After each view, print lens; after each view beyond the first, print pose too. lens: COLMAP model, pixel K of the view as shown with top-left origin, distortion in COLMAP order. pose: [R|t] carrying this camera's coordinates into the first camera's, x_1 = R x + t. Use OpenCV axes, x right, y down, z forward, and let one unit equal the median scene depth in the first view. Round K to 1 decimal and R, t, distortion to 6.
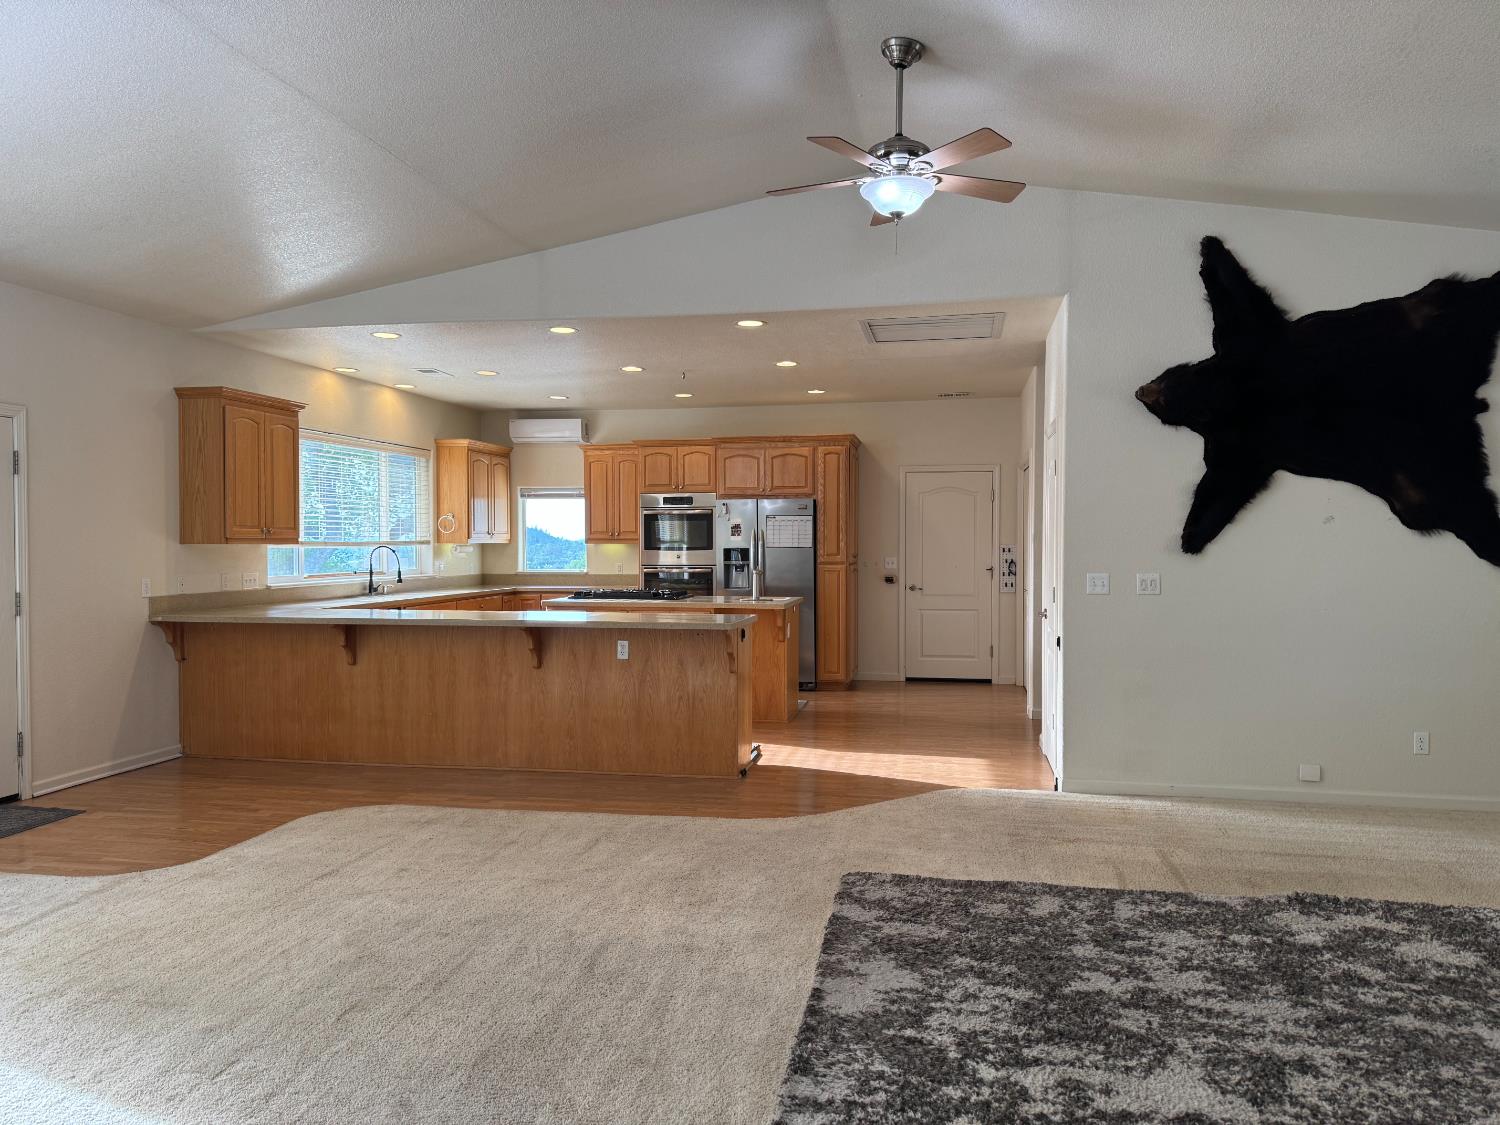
lens RADIAL K [[1052.7, 0, 752.8], [0, 1052.7, 564.8], [0, 0, 1]] dist [0.079522, -0.095241]
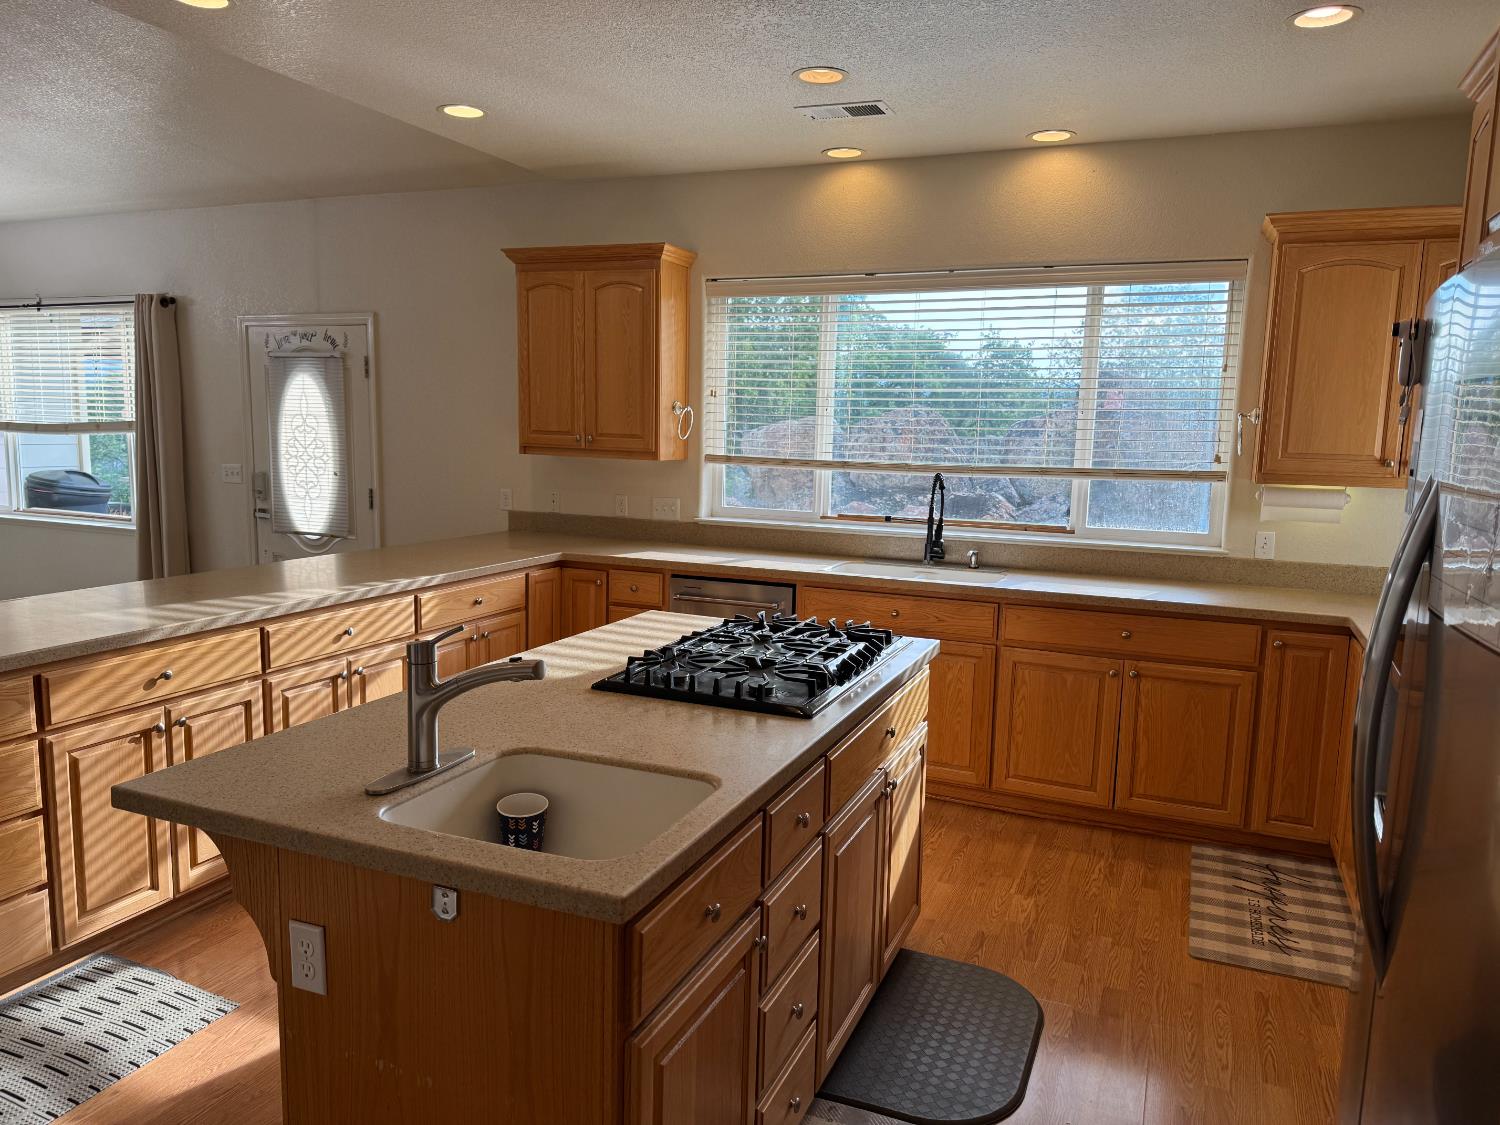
lens RADIAL K [[1052.7, 0, 752.8], [0, 1052.7, 564.8], [0, 0, 1]] dist [0.079522, -0.095241]
pose [[-0.208034, 0.125182, -0.970078, 0.378023], [-0.047319, 0.989327, 0.137814, -0.083187], [0.976976, 0.074573, -0.199890, 2.067065]]
